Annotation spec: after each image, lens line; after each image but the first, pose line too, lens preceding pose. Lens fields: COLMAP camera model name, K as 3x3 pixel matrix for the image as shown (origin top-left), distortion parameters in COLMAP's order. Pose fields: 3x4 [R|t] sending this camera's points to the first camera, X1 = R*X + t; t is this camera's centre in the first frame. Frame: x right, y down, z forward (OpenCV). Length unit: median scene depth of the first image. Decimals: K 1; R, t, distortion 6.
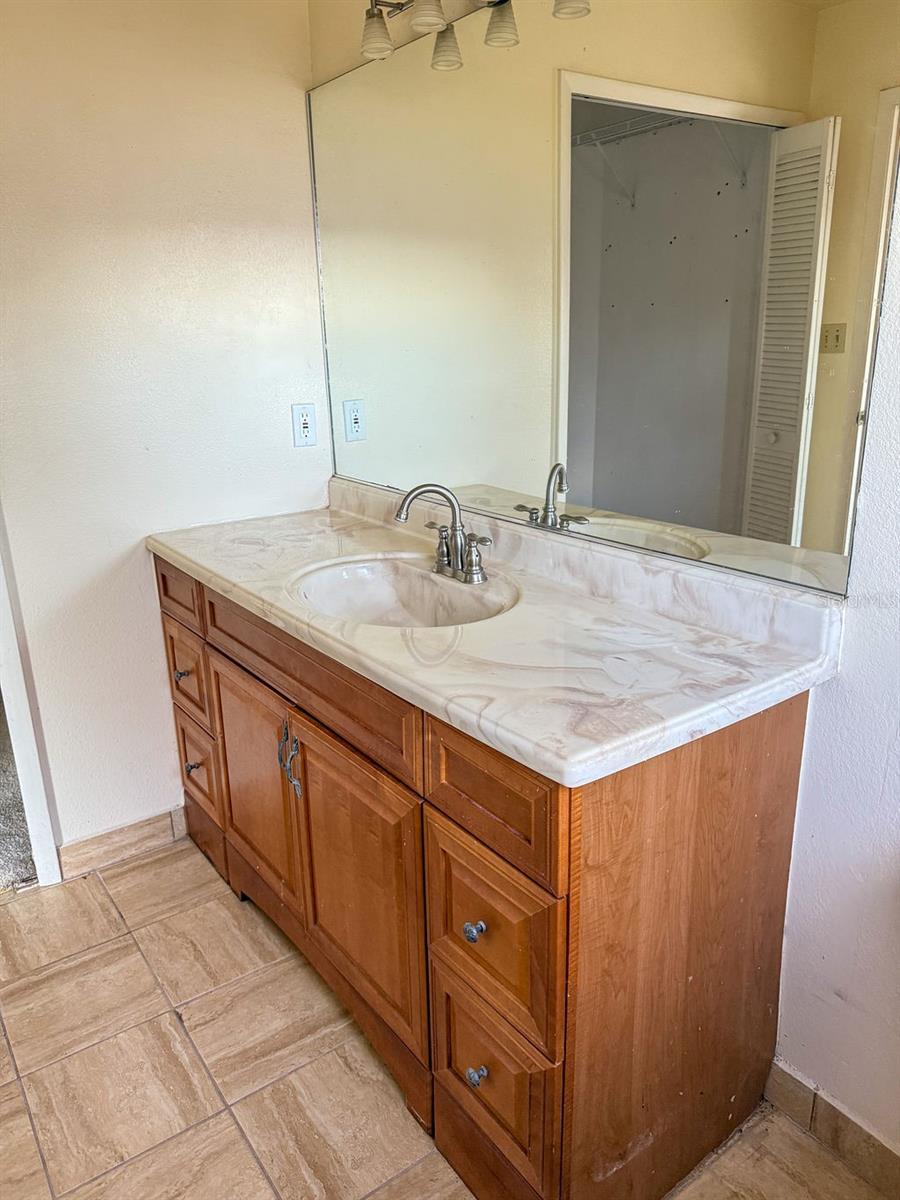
lens RADIAL K [[846.9, 0, 450.0], [0, 846.9, 600.0], [0, 0, 1]] dist [0.077696, -0.083299]
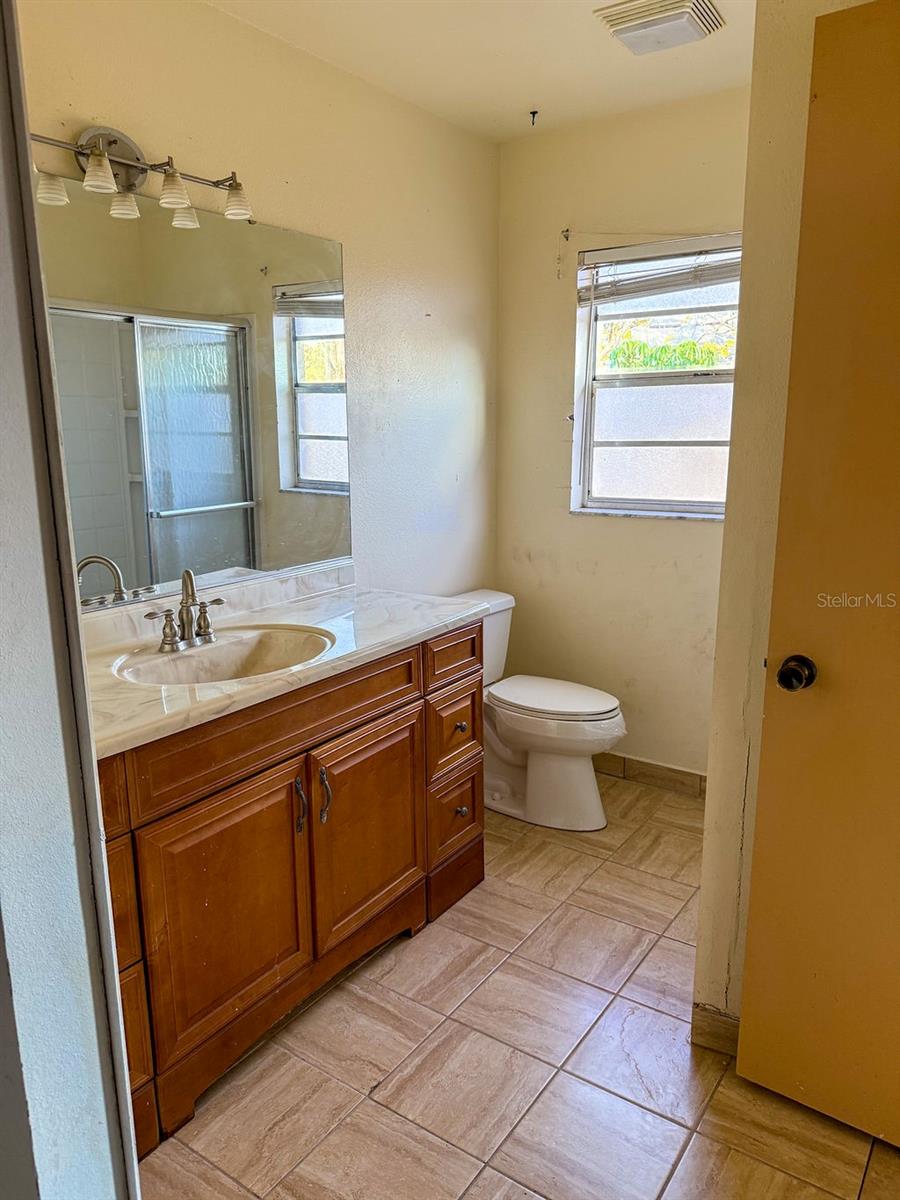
lens RADIAL K [[846.9, 0, 450.0], [0, 846.9, 600.0], [0, 0, 1]] dist [0.077696, -0.083299]
pose [[-0.331052, -0.186700, 0.924958, -1.252458], [0.268164, 0.921200, 0.281920, -0.339478], [-0.904706, 0.341371, -0.254899, 1.032025]]
